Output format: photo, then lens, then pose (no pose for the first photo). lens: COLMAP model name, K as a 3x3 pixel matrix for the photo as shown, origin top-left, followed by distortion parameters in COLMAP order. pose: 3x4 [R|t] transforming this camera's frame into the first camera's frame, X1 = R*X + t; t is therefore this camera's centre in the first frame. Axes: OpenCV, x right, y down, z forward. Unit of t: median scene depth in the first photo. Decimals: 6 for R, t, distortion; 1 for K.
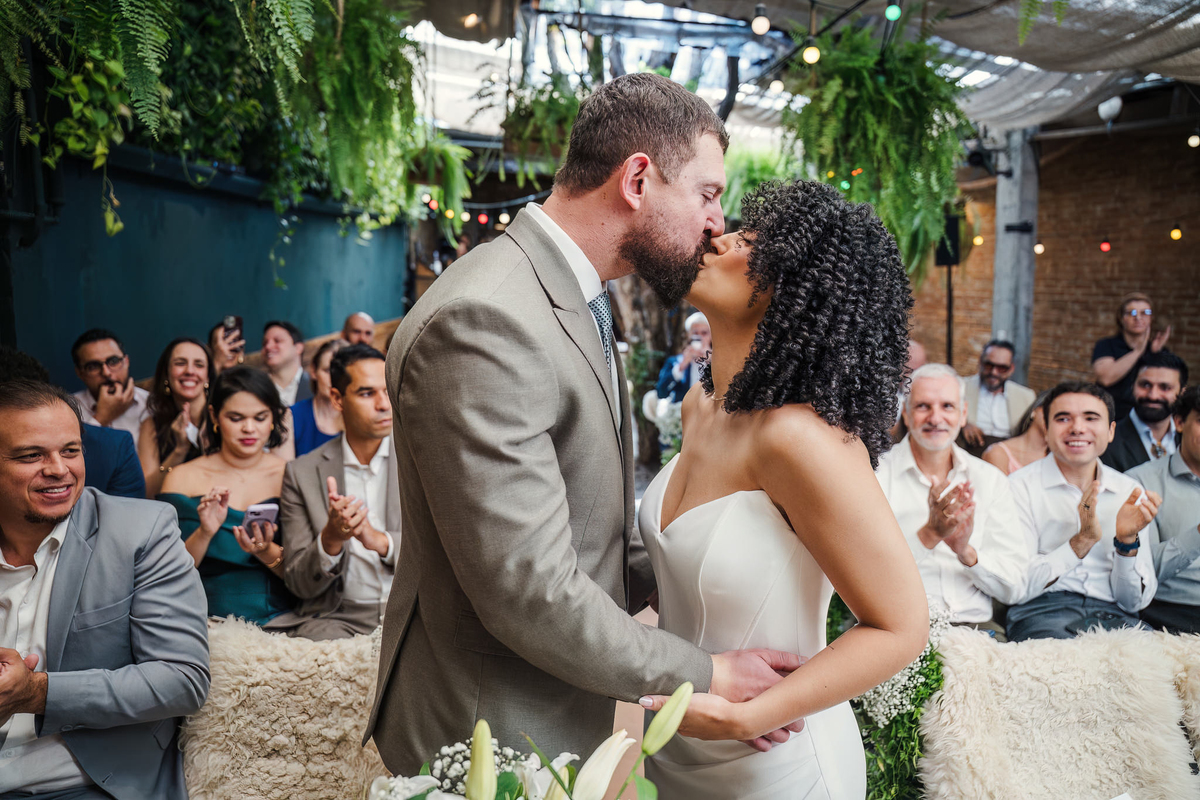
lens RADIAL K [[827.2, 0, 593.7], [0, 827.2, 397.4], [0, 0, 1]] dist [-0.142855, 0.116925]
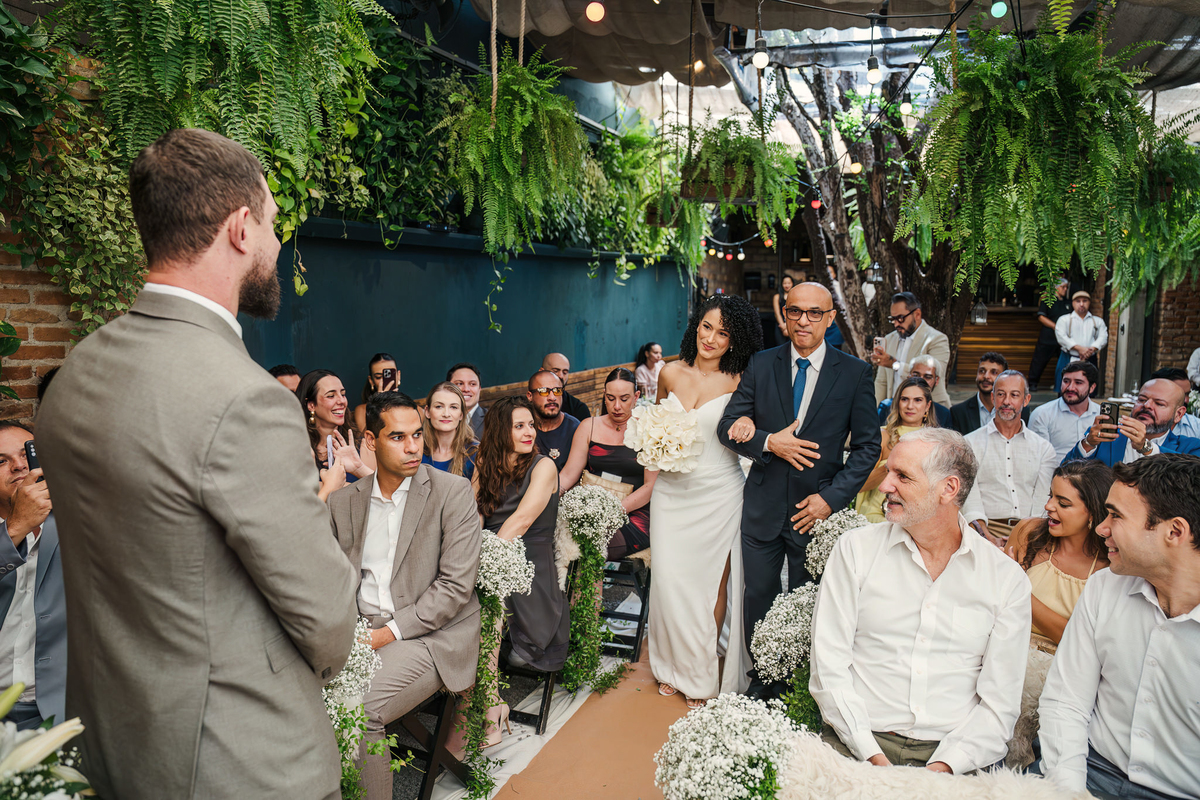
lens RADIAL K [[823.6, 0, 594.5], [0, 823.6, 404.0], [0, 0, 1]] dist [-0.140989, 0.105974]
pose [[0.904661, 0.023626, -0.425476, 0.322707], [-0.035721, 0.999152, -0.020470, -0.023448], [0.424632, 0.033717, 0.904738, 0.057362]]
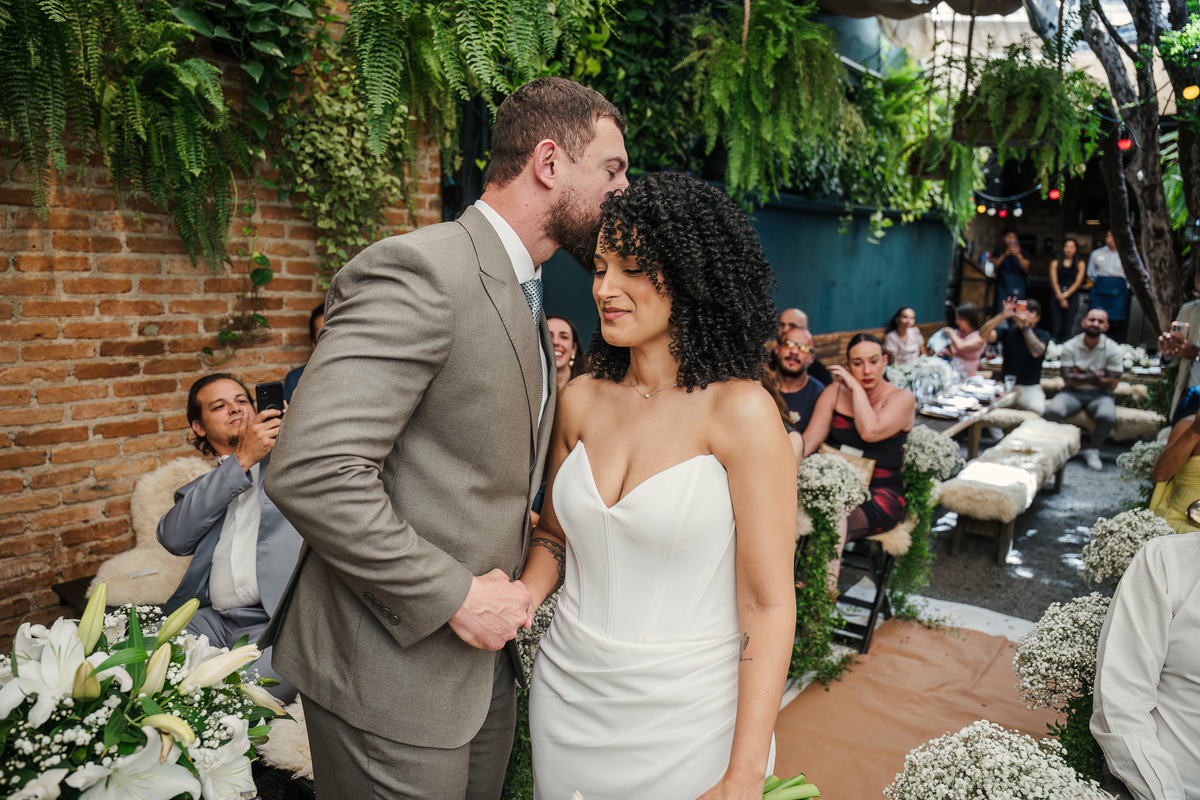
lens RADIAL K [[837.3, 0, 585.4], [0, 837.3, 396.6], [0, 0, 1]] dist [-0.141476, 0.113082]
pose [[0.740190, 0.095691, -0.665554, 0.294158], [-0.097640, 0.994627, 0.034415, -0.012892], [0.665271, 0.039511, 0.745556, 0.107734]]
